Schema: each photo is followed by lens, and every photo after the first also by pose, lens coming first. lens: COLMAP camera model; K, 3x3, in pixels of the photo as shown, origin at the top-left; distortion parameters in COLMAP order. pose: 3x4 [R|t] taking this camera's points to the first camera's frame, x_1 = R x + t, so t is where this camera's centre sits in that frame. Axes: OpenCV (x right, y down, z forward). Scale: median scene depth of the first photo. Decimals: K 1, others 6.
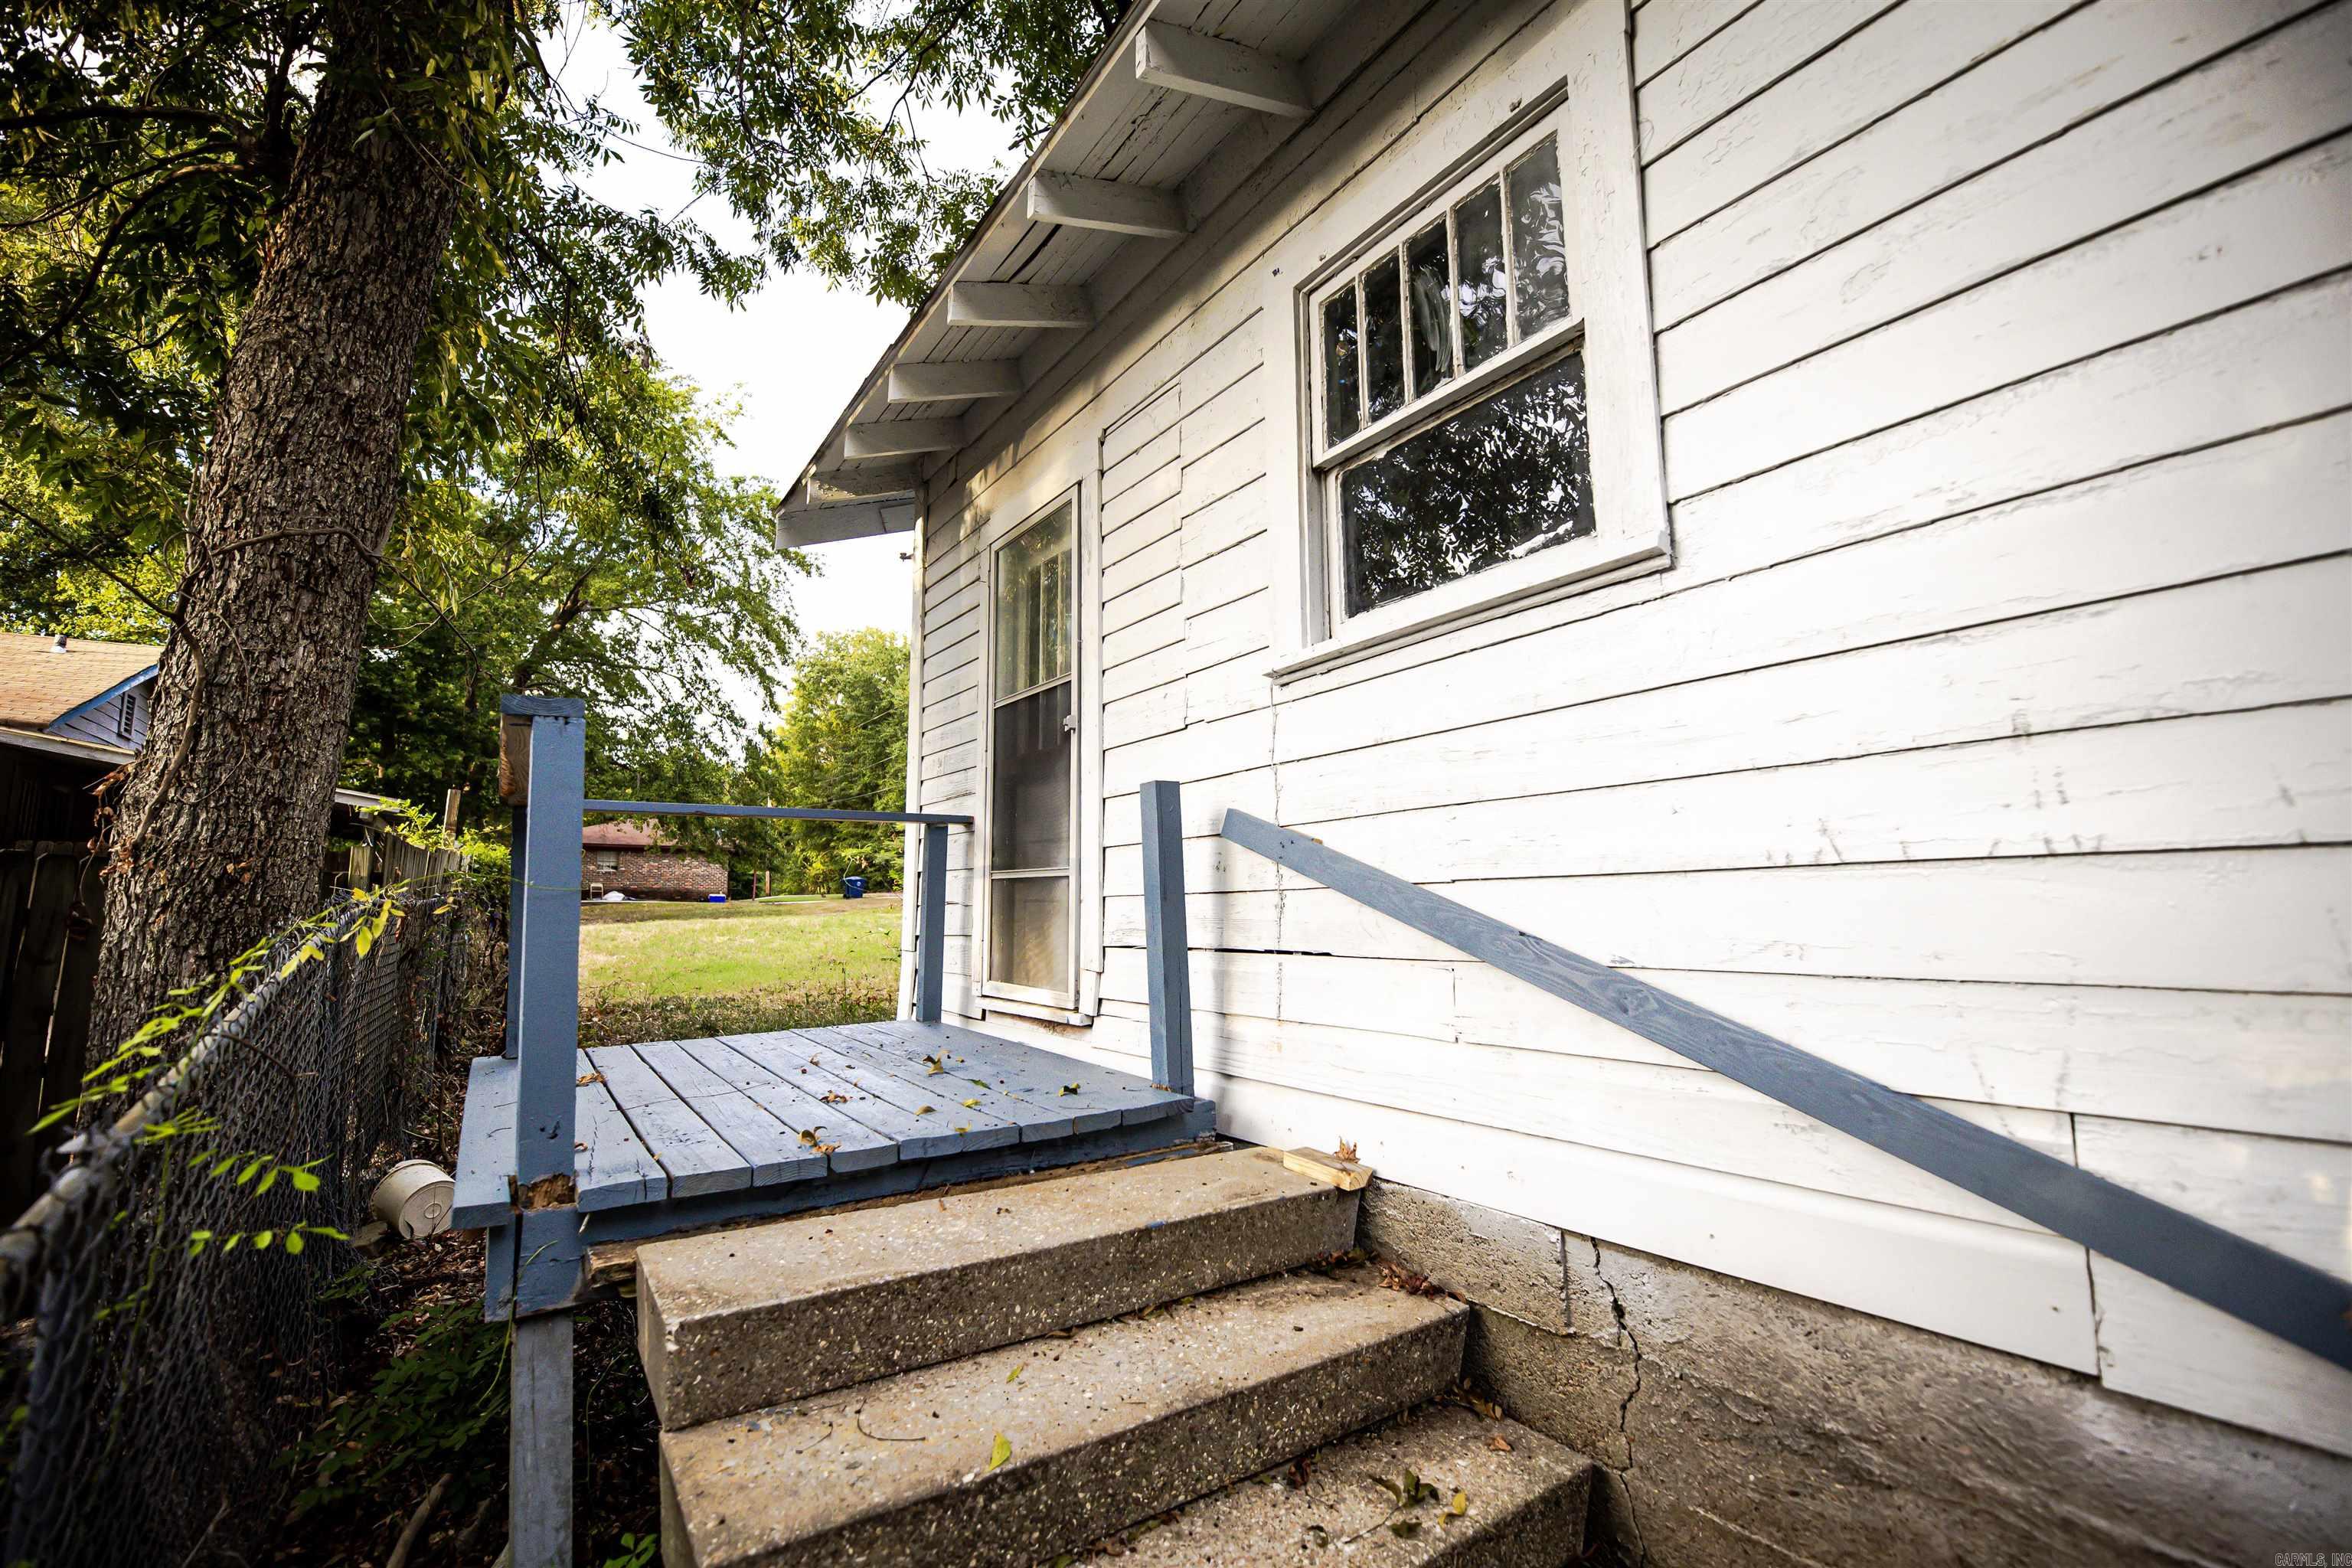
lens RADIAL K [[953.8, 0, 1176.0], [0, 953.8, 784.0], [0, 0, 1]] dist [-0.029006, -0.000186]
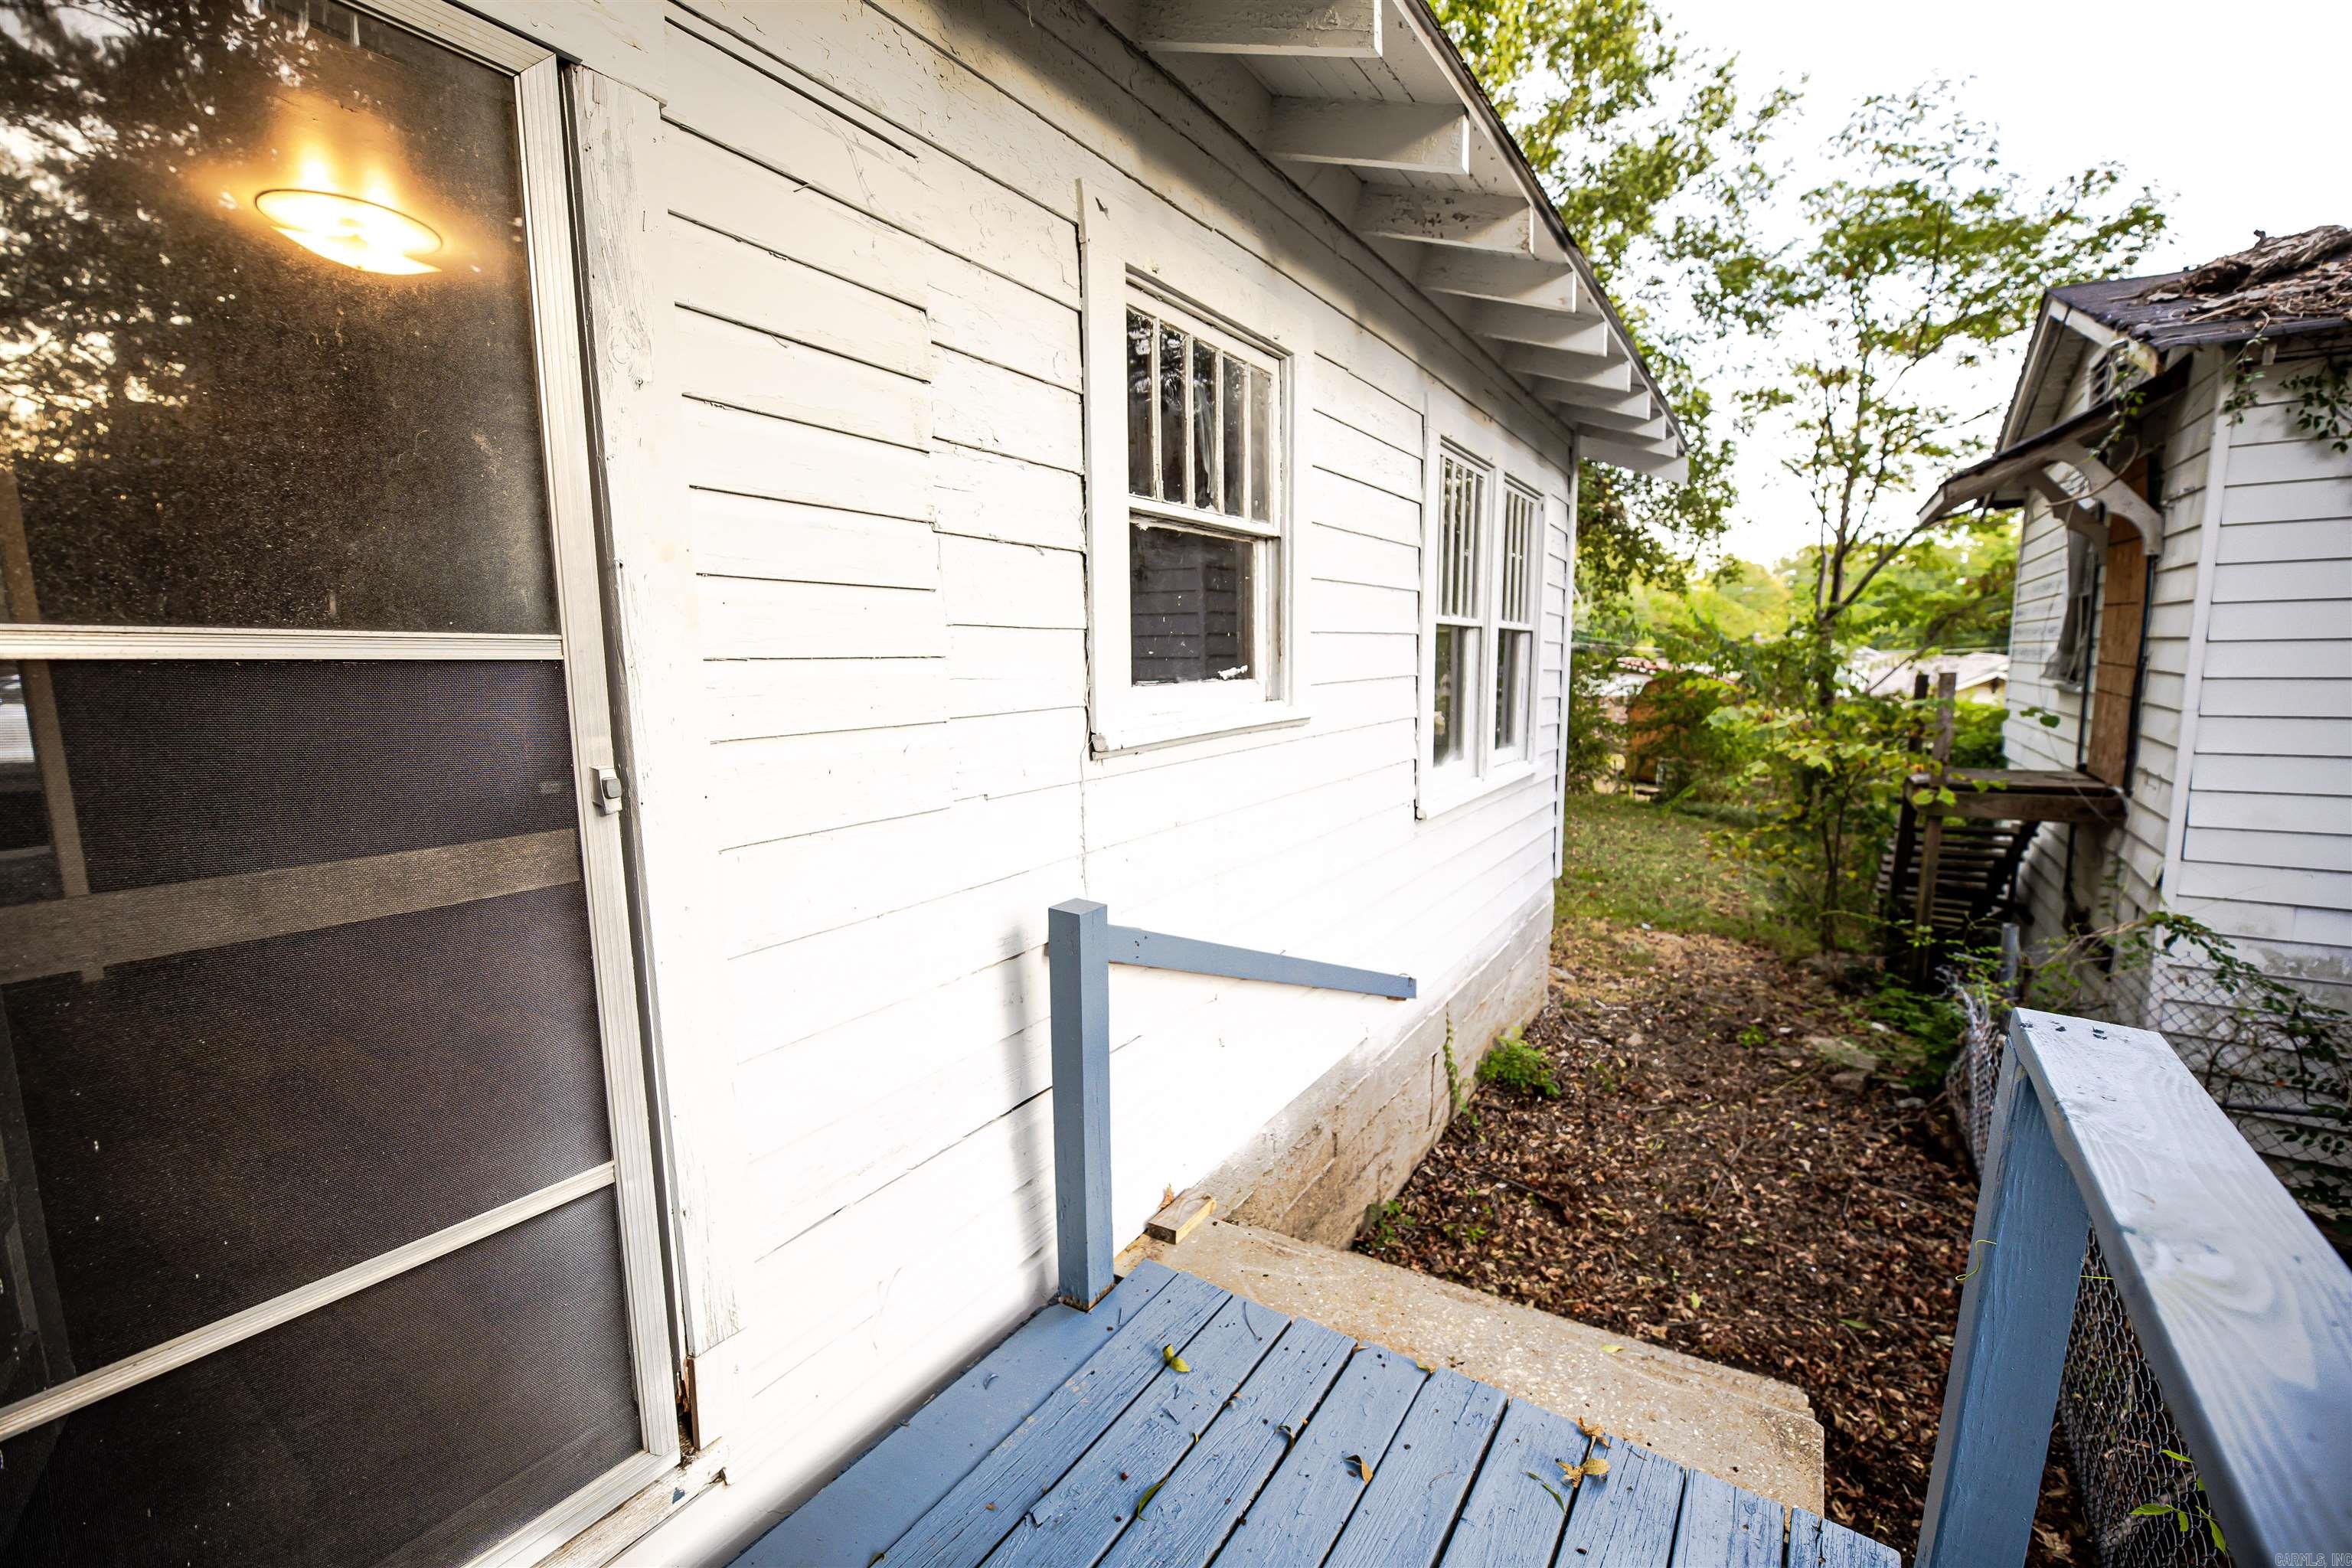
lens RADIAL K [[953.8, 0, 1176.0], [0, 953.8, 784.0], [0, 0, 1]] dist [-0.029006, -0.000186]
pose [[-0.368040, -0.117394, 0.922369, -0.799735], [-0.103732, 0.990989, 0.084737, -0.185394], [-0.924005, -0.064493, -0.376902, 1.442656]]
